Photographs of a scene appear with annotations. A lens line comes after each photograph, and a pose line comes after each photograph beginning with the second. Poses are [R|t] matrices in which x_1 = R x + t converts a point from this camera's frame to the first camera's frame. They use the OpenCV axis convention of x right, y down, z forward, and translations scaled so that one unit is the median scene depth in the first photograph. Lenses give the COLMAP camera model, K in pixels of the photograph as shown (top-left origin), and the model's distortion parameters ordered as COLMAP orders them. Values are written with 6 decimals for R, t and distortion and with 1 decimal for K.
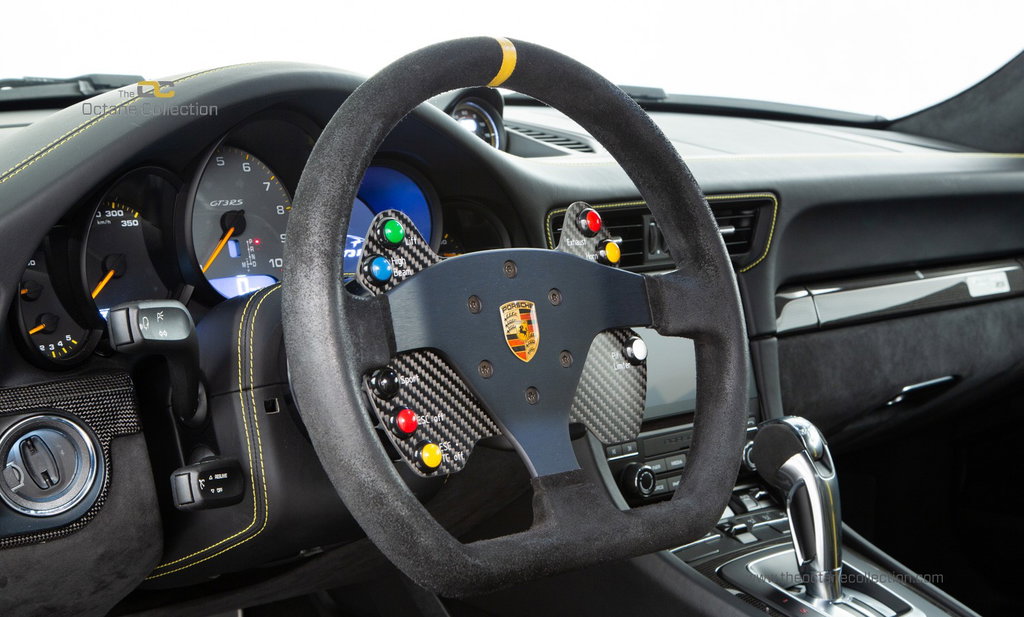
lens RADIAL K [[1928.2, 0, 514.5], [0, 1928.2, 322.3], [0, 0, 1]] dist [0.204177, 0.070665]
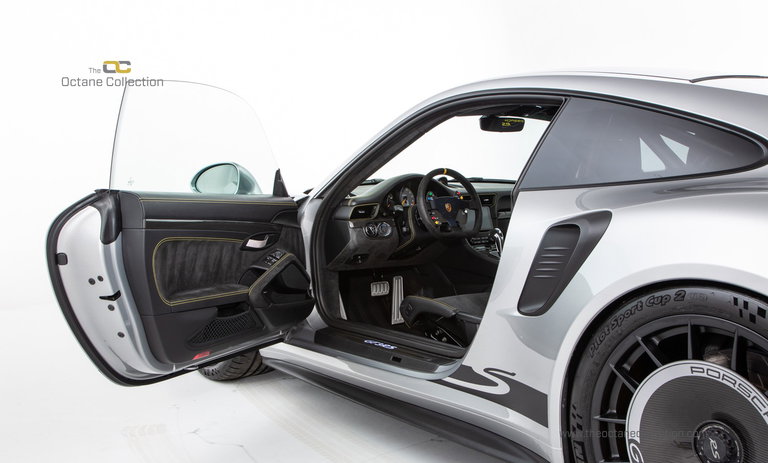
lens RADIAL K [[799.0, 0, 384.0], [0, 799.0, 231.5], [0, 0, 1]] dist [0.001181, 0.000039]
pose [[0.993782, -0.038028, -0.104651, 0.067755], [0.030112, 0.996637, -0.076205, 0.289817], [0.107197, 0.072580, 0.991585, -1.842649]]
